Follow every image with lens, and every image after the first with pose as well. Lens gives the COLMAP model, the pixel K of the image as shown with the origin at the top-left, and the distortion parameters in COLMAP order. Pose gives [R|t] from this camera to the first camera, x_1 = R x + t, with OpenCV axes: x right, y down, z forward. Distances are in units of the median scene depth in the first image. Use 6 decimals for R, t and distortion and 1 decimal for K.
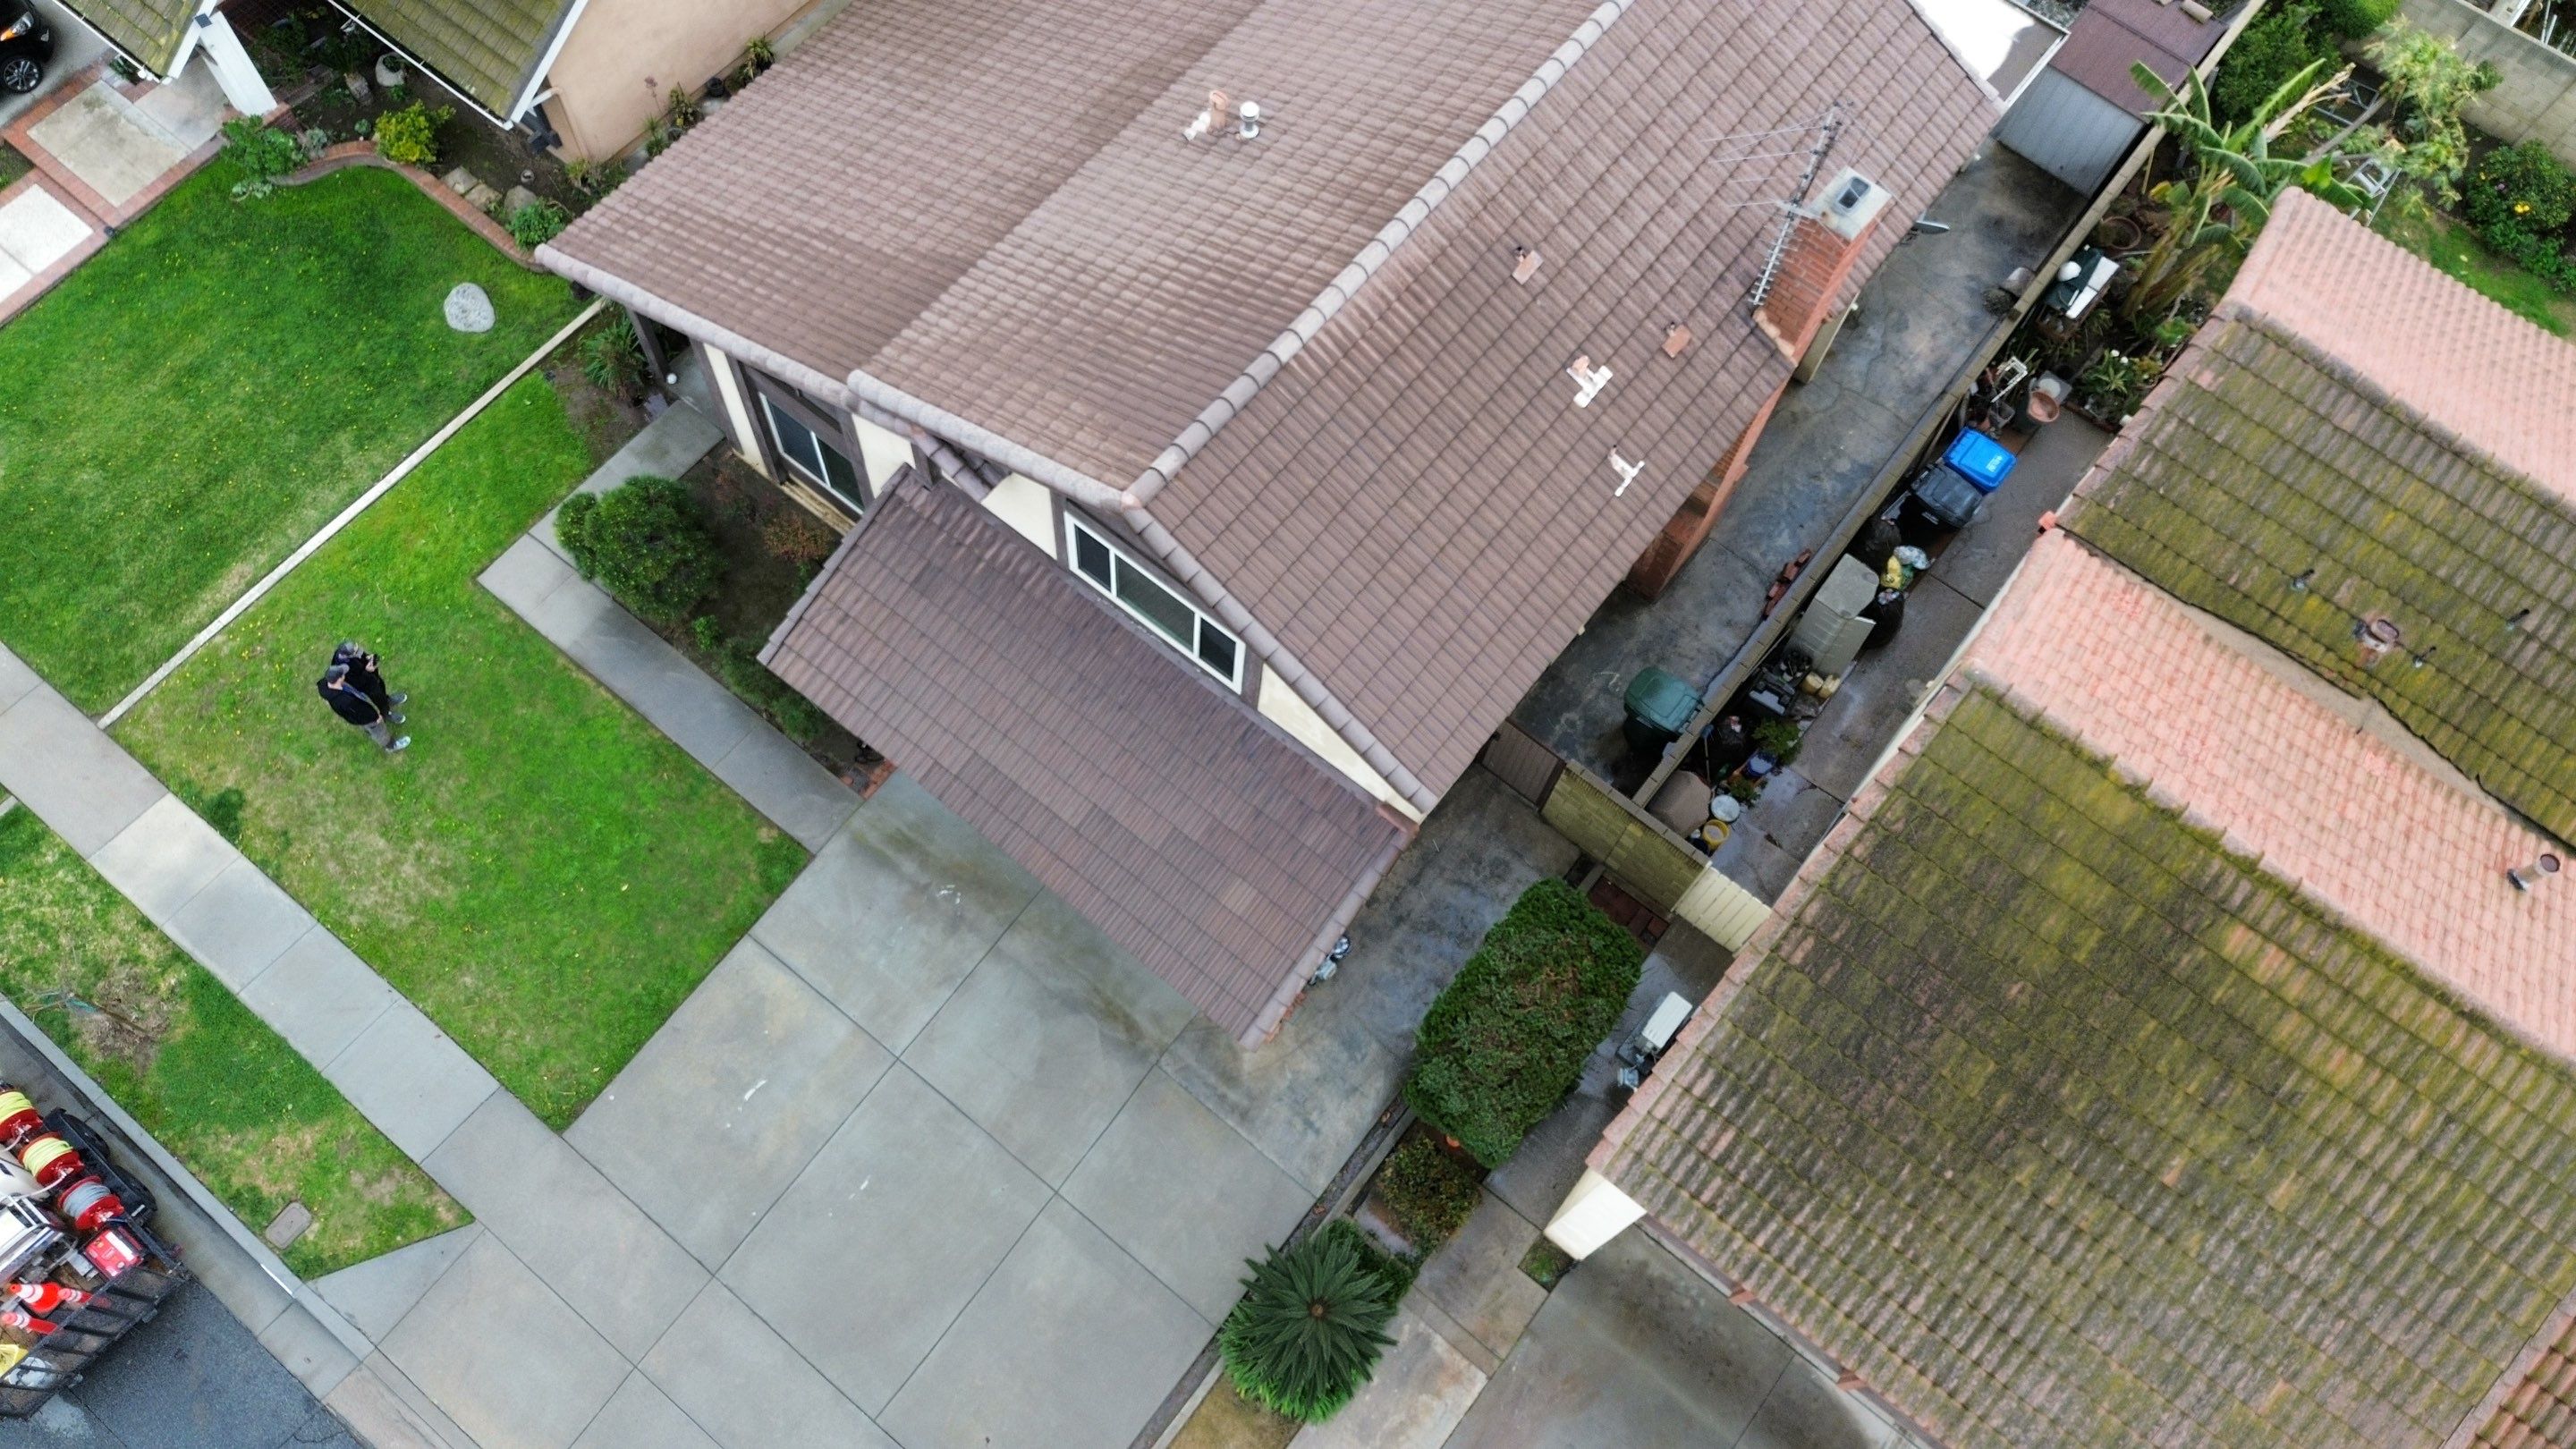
lens RADIAL K [[1794.5, 0, 1291.0], [0, 1794.5, 725.8], [0, 0, 1]] dist [0.084809, -0.069014]
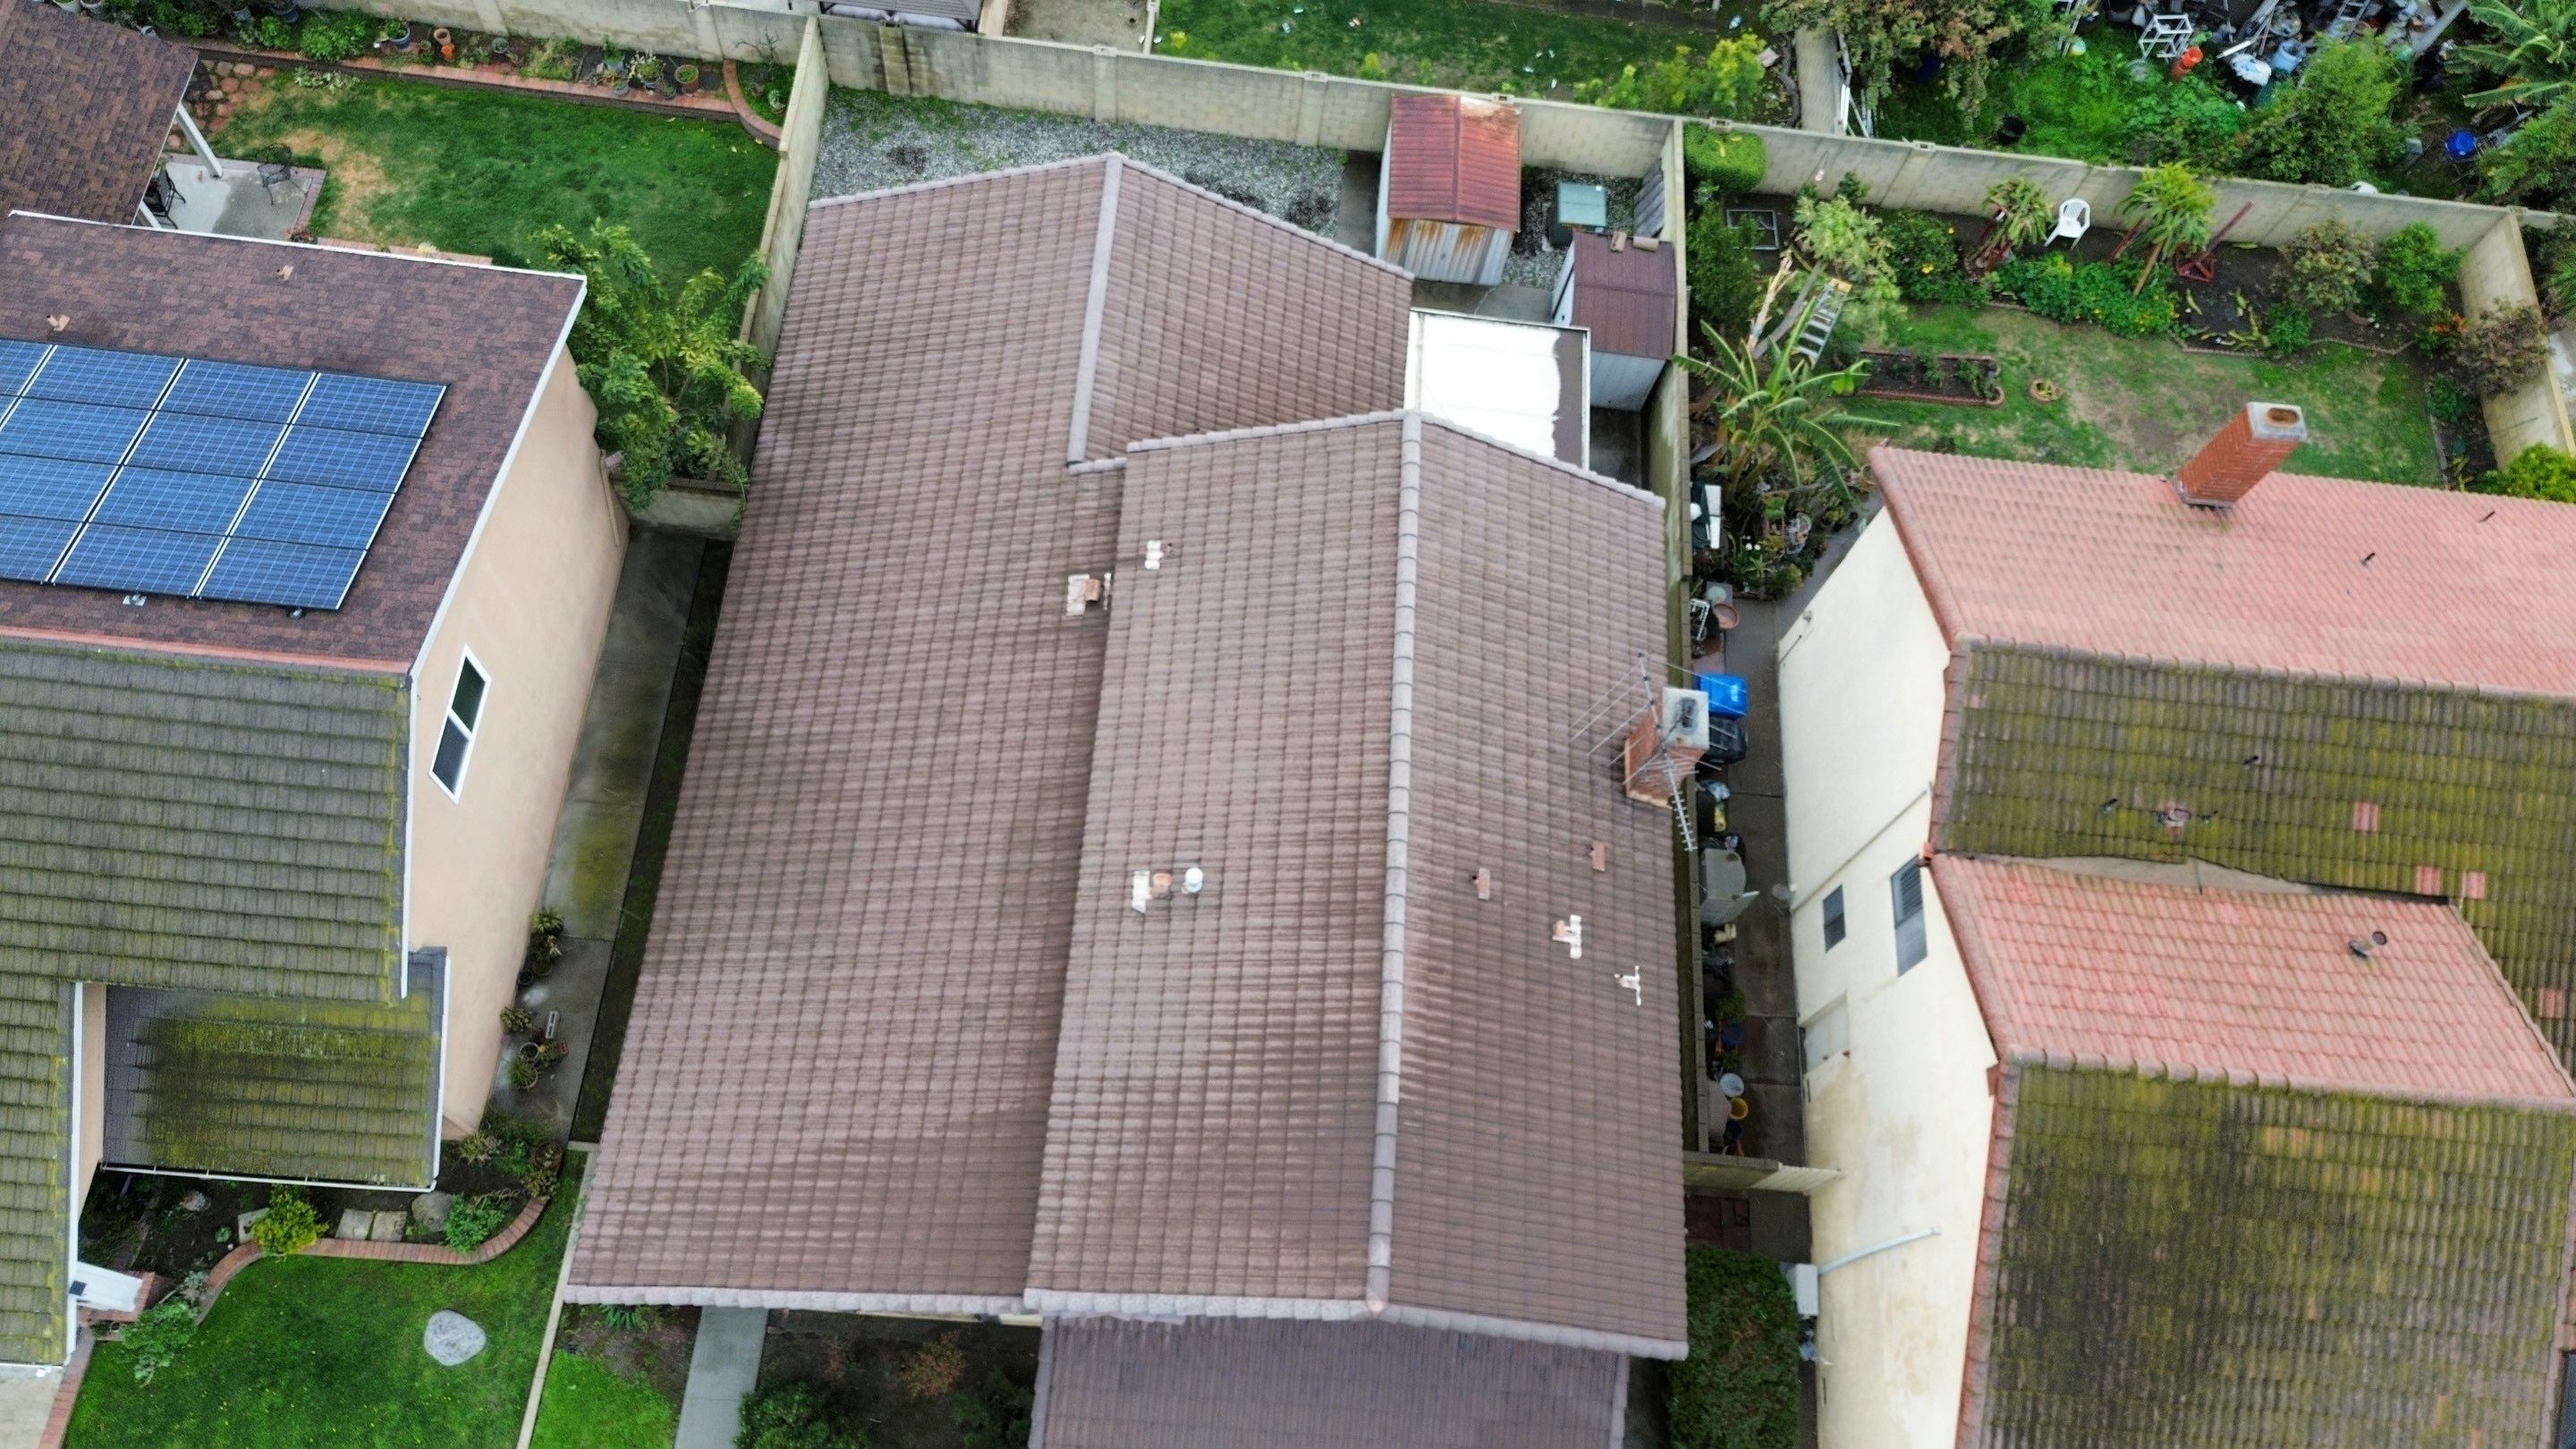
lens RADIAL K [[1794.5, 0, 1292.3], [0, 1794.5, 730.3], [0, 0, 1]] dist [0.084809, -0.069014]
pose [[0.825698, -0.512493, 0.235742, -0.172830], [0.498995, 0.858464, 0.118507, -0.478567], [-0.263109, 0.019783, 0.964563, -0.081856]]
